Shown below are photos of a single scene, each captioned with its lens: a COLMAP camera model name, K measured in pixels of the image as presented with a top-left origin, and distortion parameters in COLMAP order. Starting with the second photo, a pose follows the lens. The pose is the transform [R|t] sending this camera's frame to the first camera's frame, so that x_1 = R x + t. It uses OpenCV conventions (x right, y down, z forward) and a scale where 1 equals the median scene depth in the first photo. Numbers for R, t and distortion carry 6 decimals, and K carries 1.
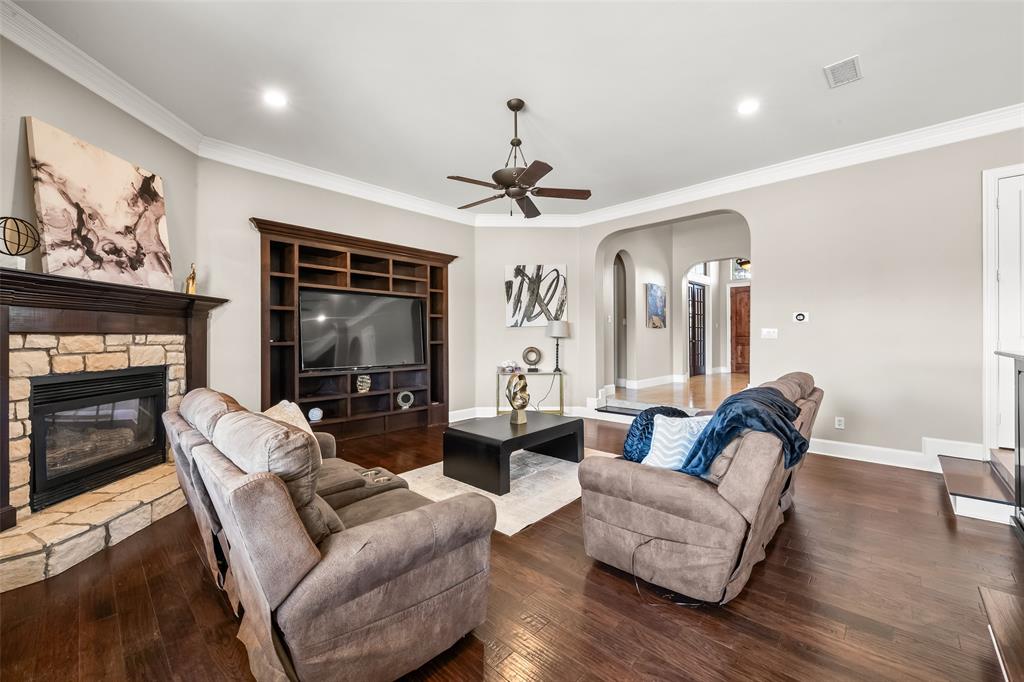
lens RADIAL K [[406.6, 0, 516.7], [0, 406.6, 336.6], [0, 0, 1]] dist [-0.002473, -0.001197]
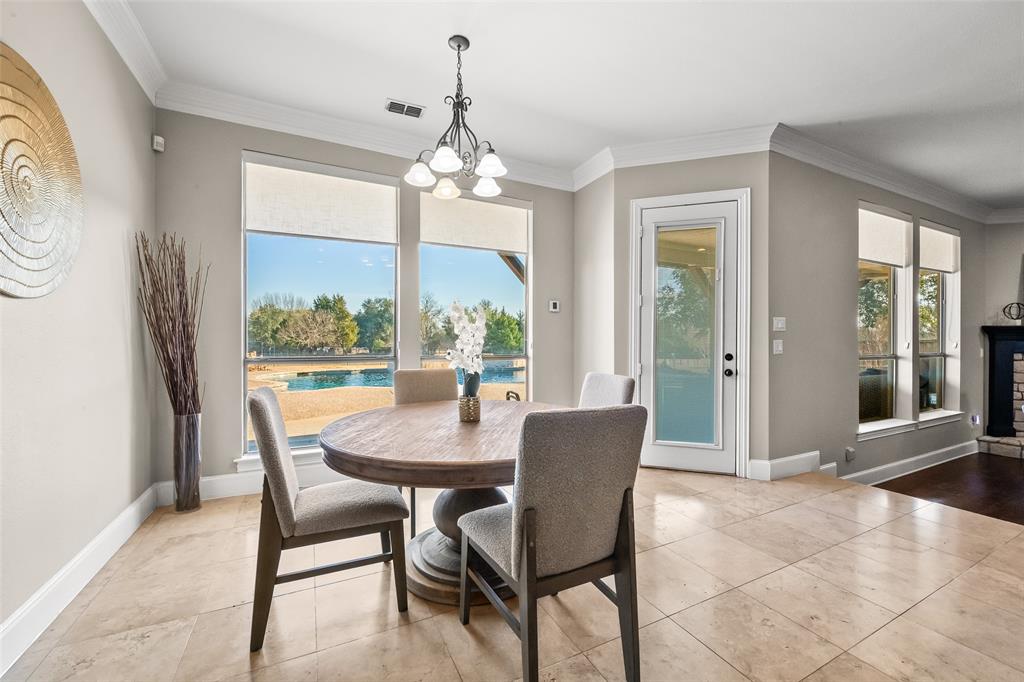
lens RADIAL K [[406.6, 0, 516.0], [0, 406.6, 341.5], [0, 0, 1]] dist [-0.002473, -0.001197]
pose [[-0.352128, 0.004536, -0.935941, 1.411979], [-0.000222, 0.999988, 0.004930, -0.061834], [0.935952, 0.001943, -0.352123, -0.629976]]
